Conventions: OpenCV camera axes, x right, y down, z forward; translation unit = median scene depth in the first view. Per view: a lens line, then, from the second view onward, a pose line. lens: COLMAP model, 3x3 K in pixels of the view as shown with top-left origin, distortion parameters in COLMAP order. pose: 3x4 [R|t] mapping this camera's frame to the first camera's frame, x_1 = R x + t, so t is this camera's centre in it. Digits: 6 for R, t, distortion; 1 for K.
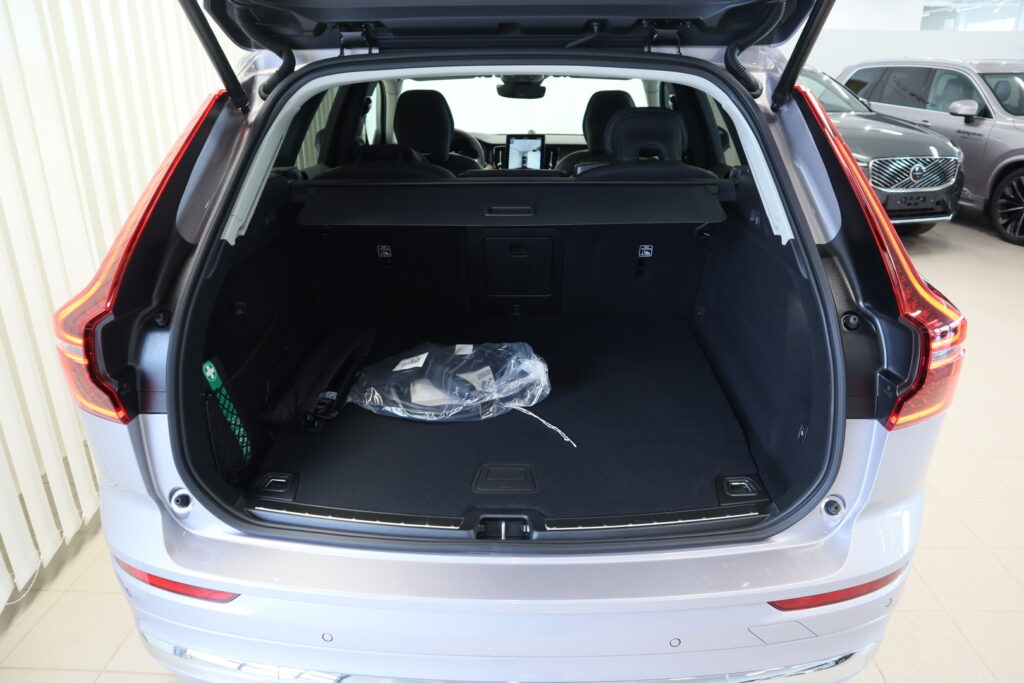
lens RADIAL K [[708.1, 0, 512.0], [0, 708.1, 341.5], [0, 0, 1]] dist [-0.065504, 0.000436]
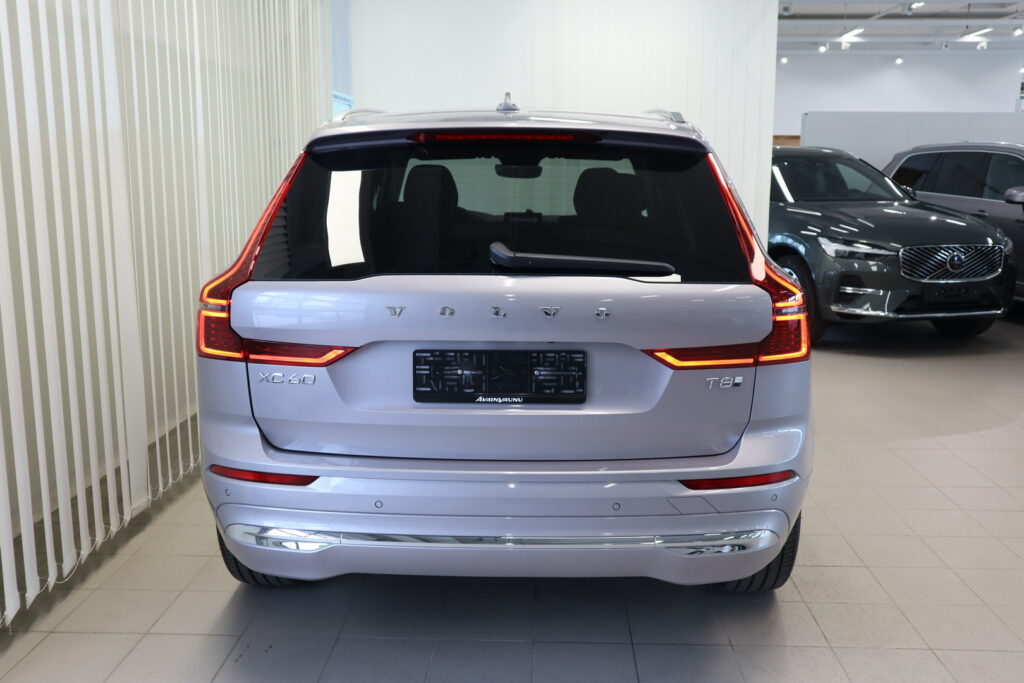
lens RADIAL K [[969.0, 0, 512.0], [0, 969.0, 341.5], [0, 0, 1]] dist [-0.012101, -0.011395]
pose [[0.999962, 0.008512, 0.001655, 0.001755], [-0.008052, 0.982328, -0.186992, 0.100058], [-0.003218, 0.186971, 0.982360, -0.227160]]
